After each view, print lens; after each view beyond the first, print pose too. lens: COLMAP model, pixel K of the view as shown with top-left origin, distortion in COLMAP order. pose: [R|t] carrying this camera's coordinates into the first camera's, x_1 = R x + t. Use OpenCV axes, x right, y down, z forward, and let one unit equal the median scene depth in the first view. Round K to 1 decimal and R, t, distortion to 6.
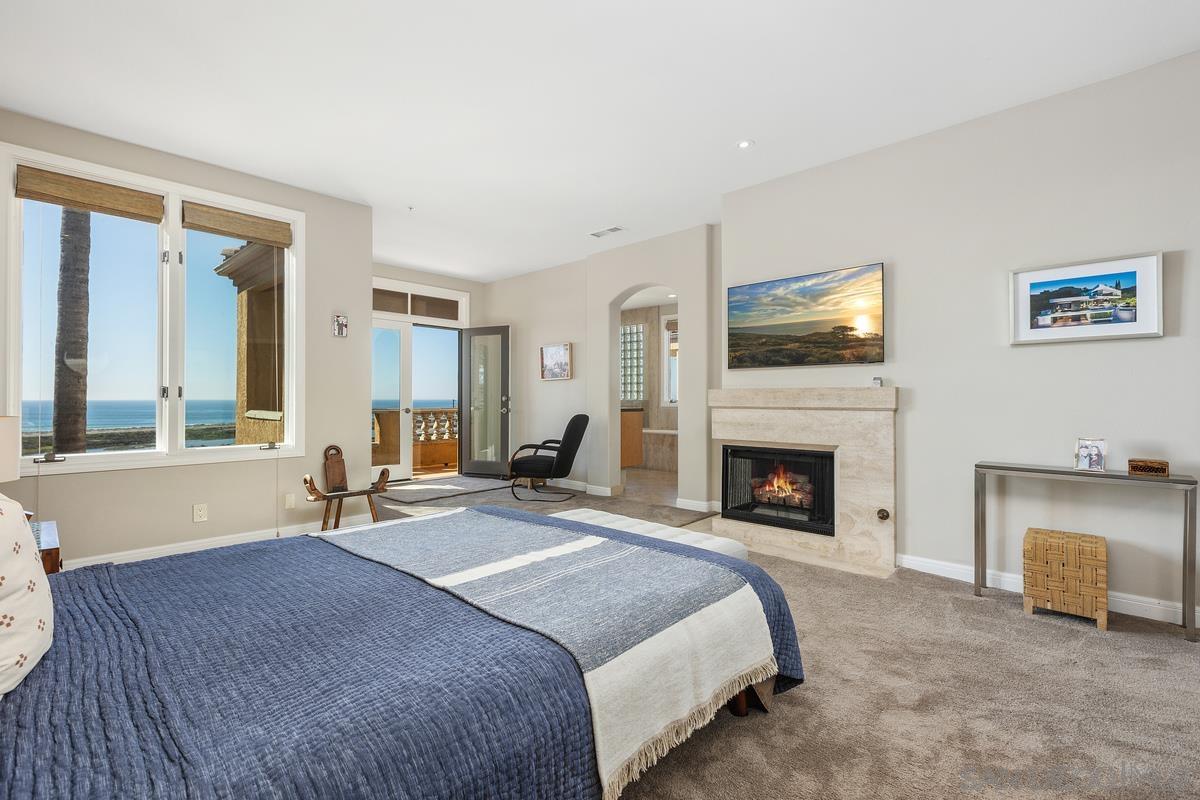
lens RADIAL K [[536.9, 0, 601.3], [0, 536.9, 396.3], [0, 0, 1]] dist [-0.002473, -0.000864]
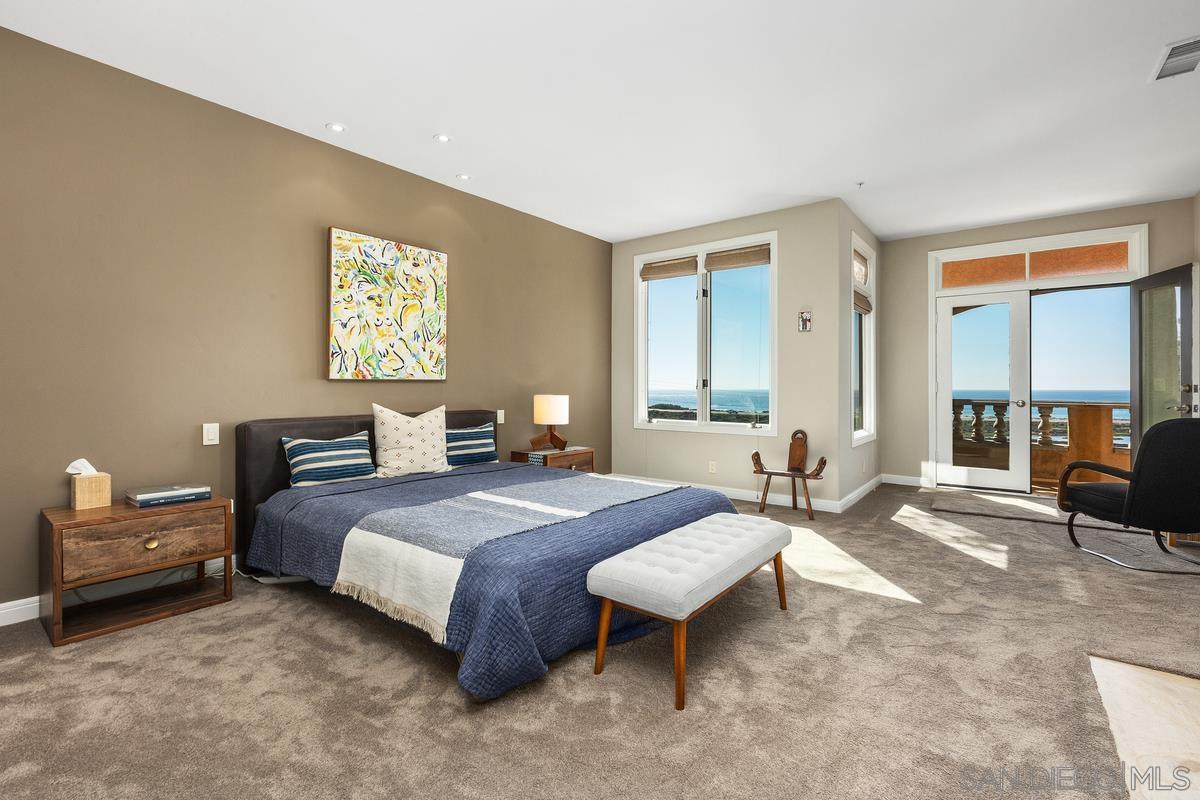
lens RADIAL K [[536.9, 0, 600.6], [0, 536.9, 389.3], [0, 0, 1]] dist [-0.002473, -0.000864]
pose [[0.077494, 0.004605, -0.996982, 0.569953], [0.000948, 0.999989, 0.004692, 0.001975], [0.996992, -0.001309, 0.077489, 0.500943]]
